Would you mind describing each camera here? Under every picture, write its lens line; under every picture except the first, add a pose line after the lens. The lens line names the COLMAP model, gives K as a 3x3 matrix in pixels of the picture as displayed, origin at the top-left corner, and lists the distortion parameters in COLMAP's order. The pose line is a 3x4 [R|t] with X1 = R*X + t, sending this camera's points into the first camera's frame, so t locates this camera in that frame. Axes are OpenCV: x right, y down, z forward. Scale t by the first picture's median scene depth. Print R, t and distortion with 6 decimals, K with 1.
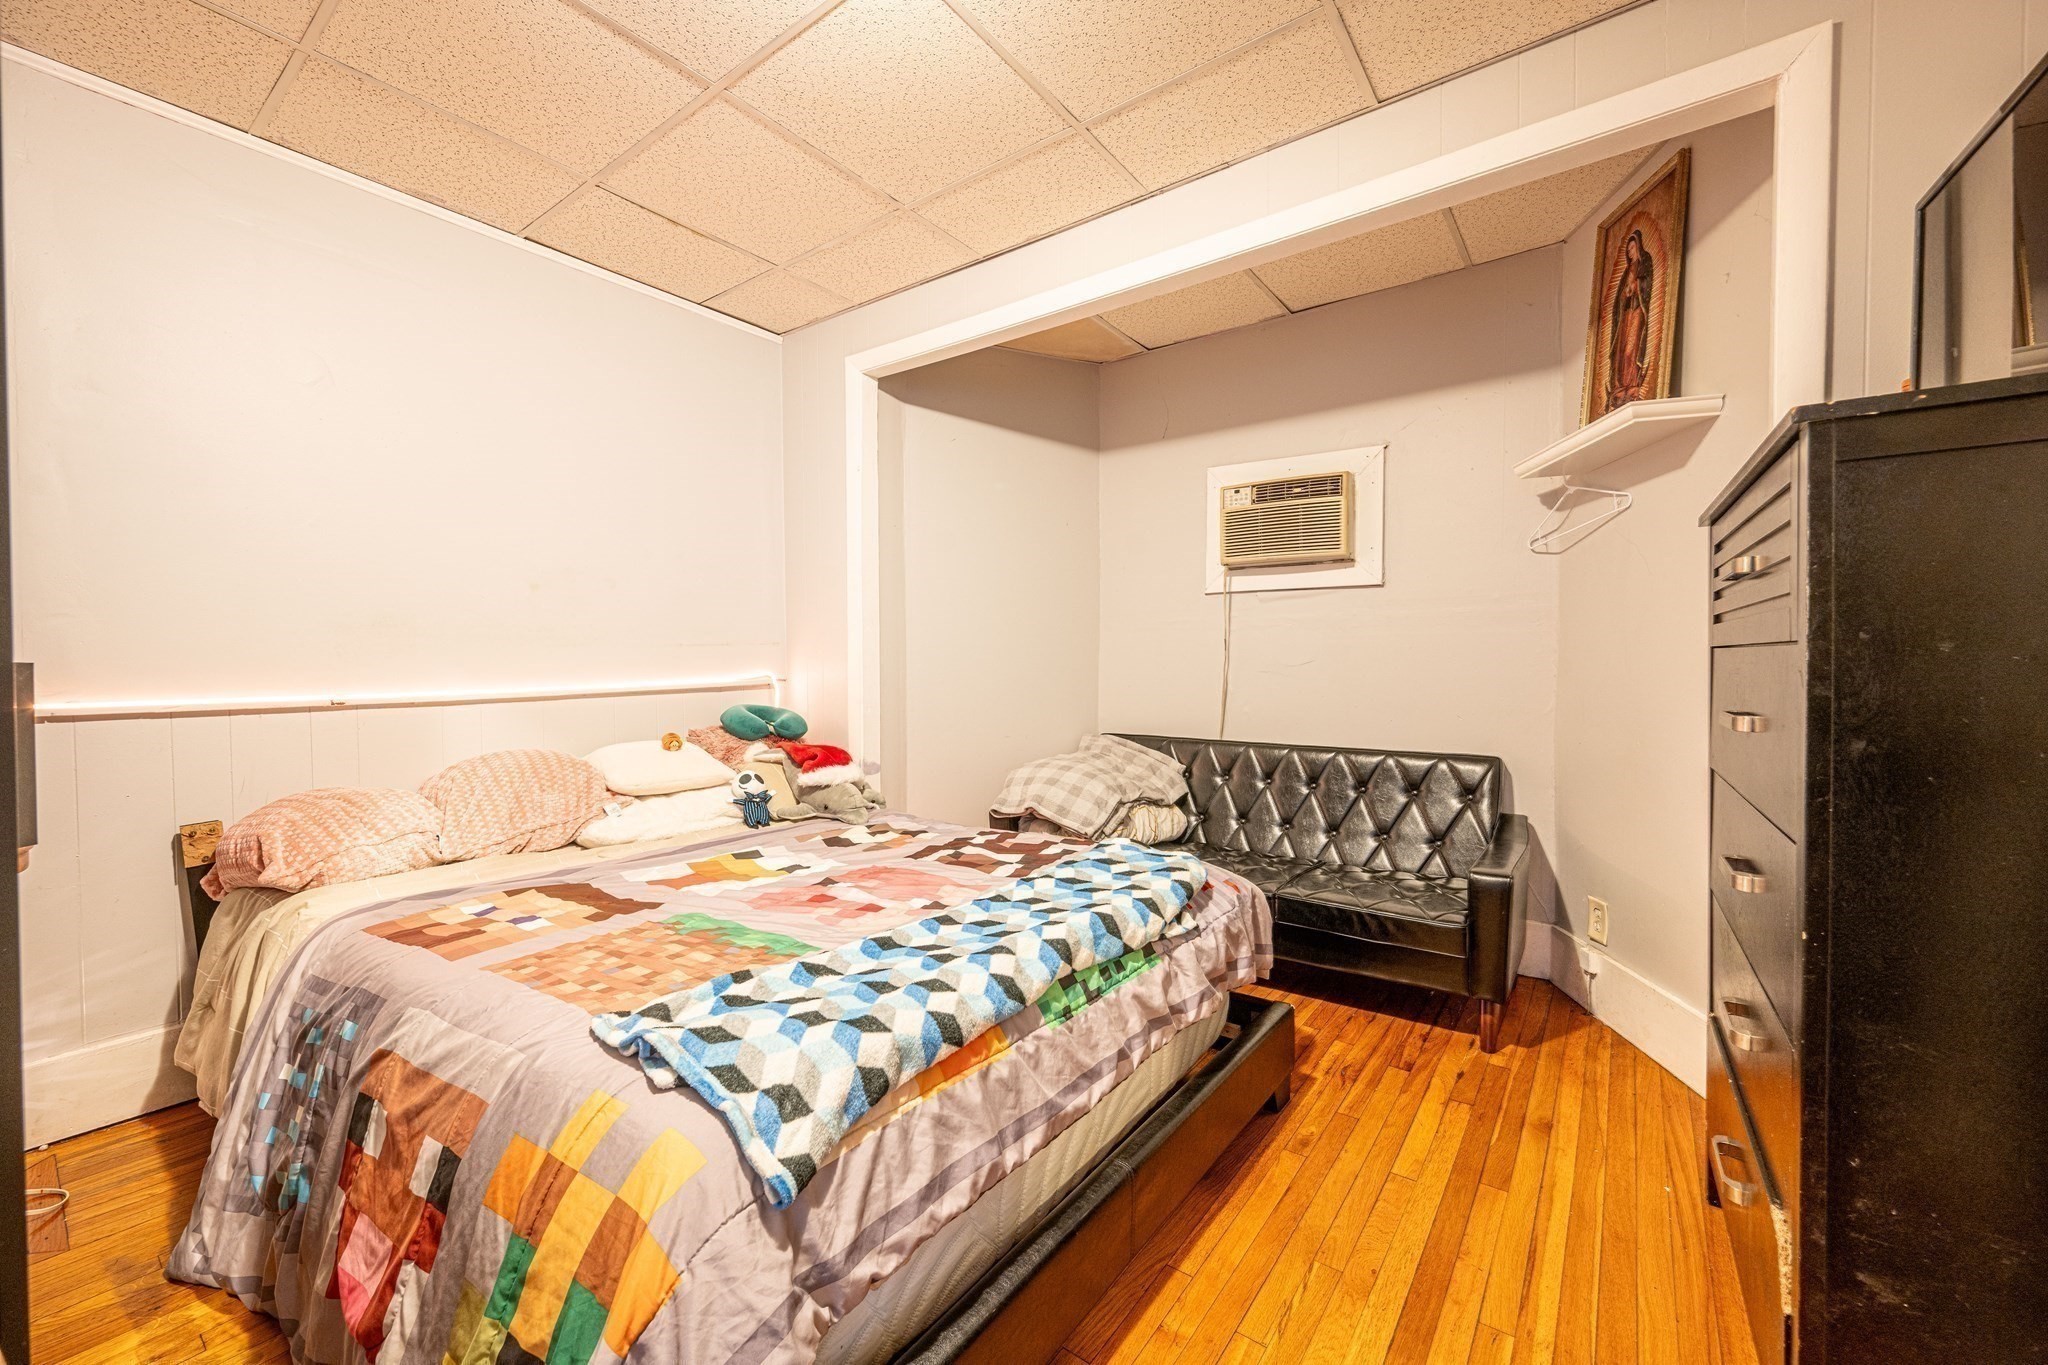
lens RADIAL K [[802.5, 0, 1030.3], [0, 802.5, 677.9], [0, 0, 1]] dist [0.000538, 0.000067]
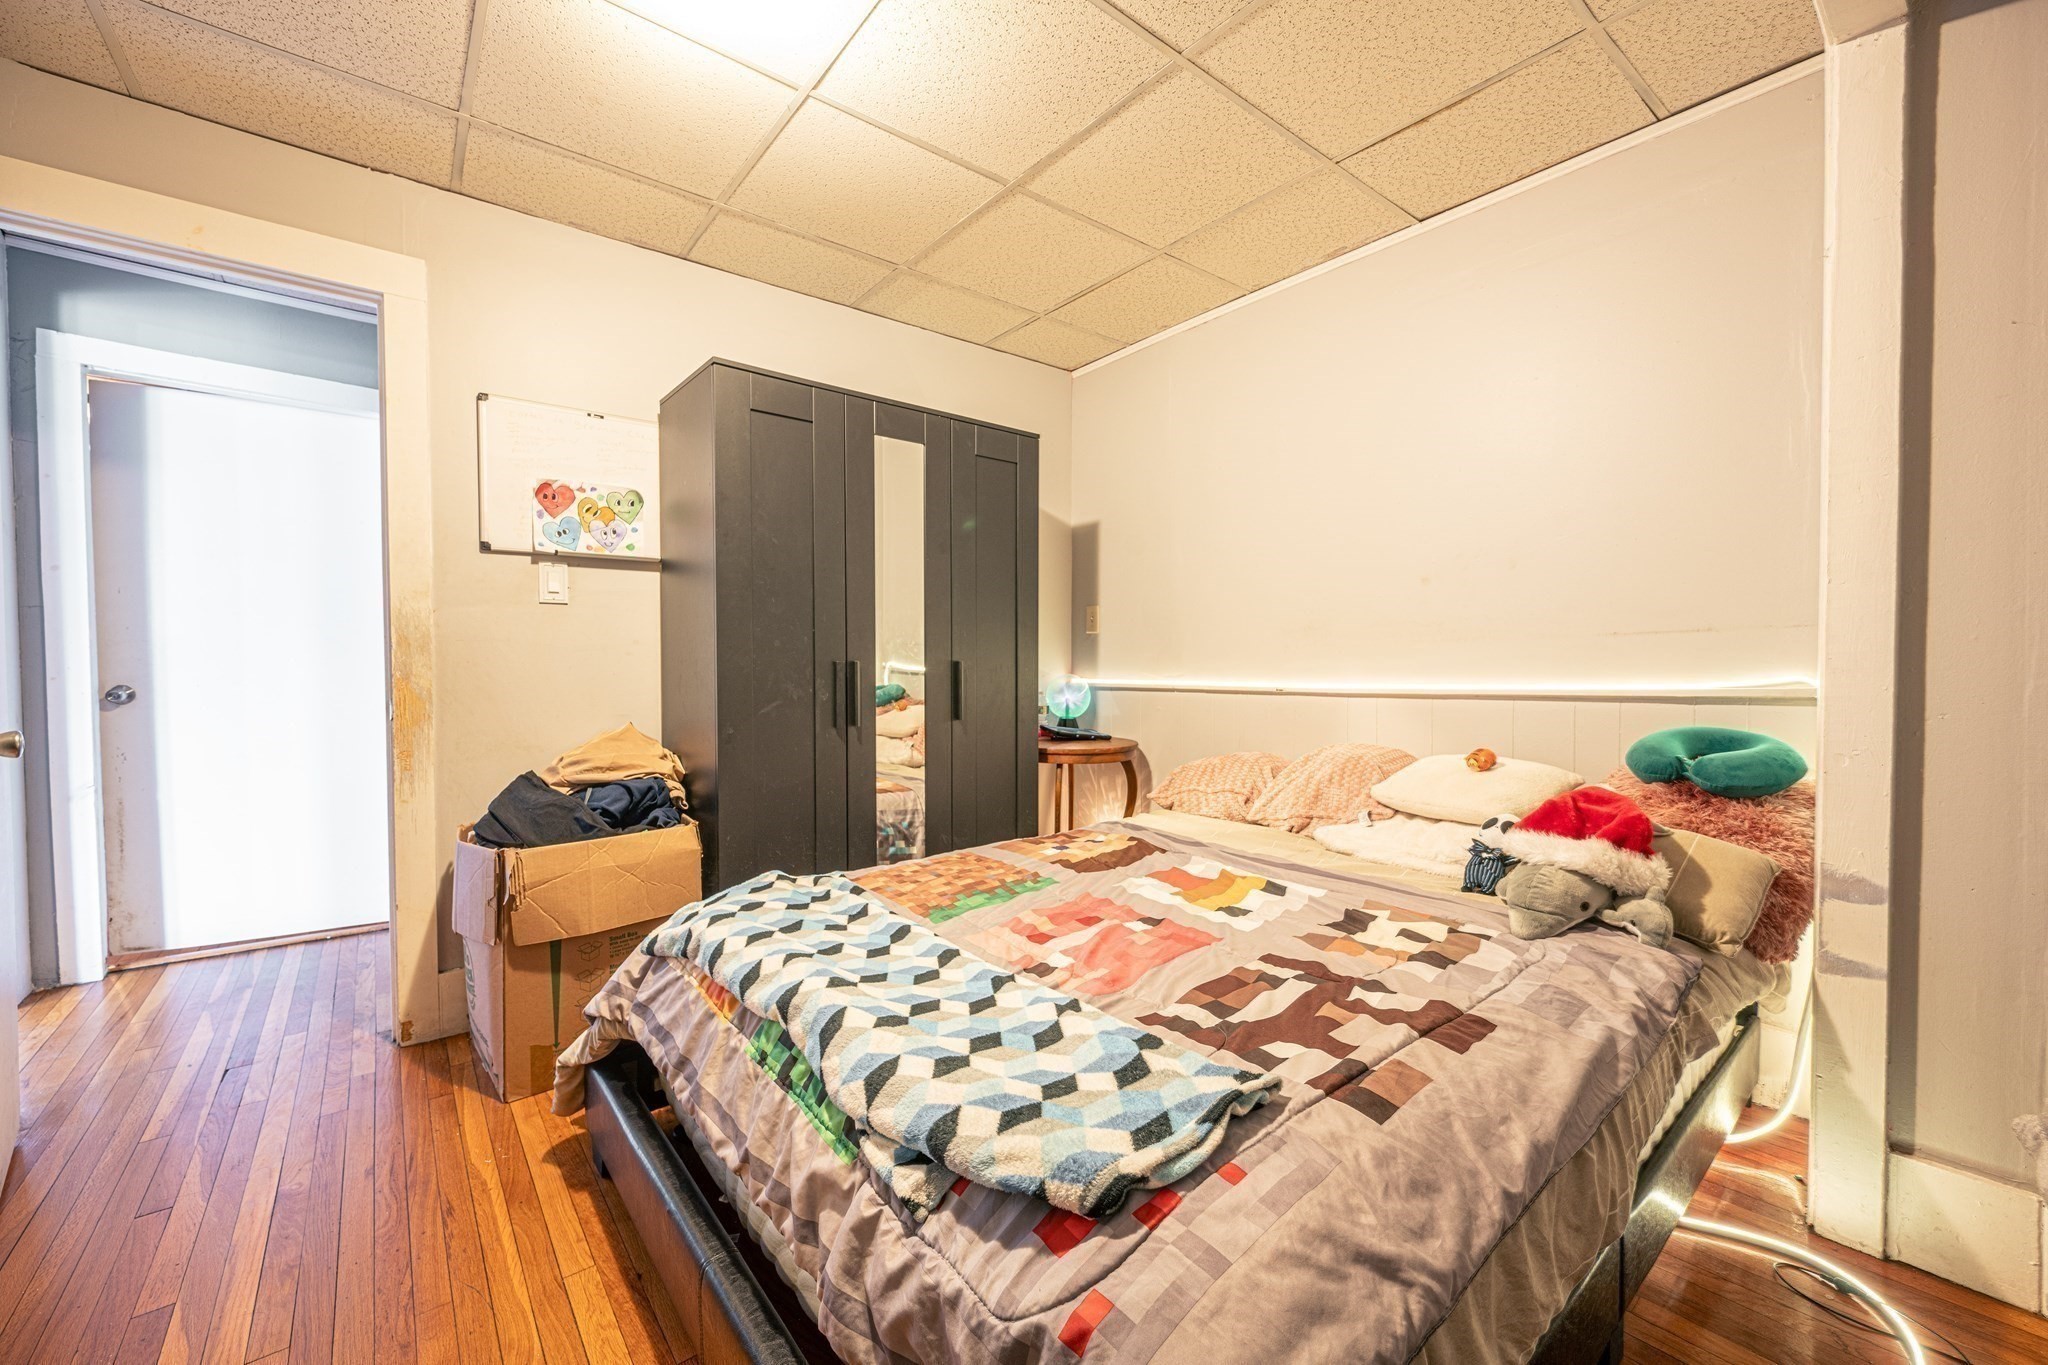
lens RADIAL K [[802.5, 0, 1029.9], [0, 802.5, 673.7], [0, 0, 1]] dist [0.000538, 0.000067]
pose [[-0.241181, 0.020162, -0.970271, 0.653866], [-0.016793, 0.999548, 0.024945, -0.027207], [0.970335, 0.022310, -0.240733, 1.181092]]
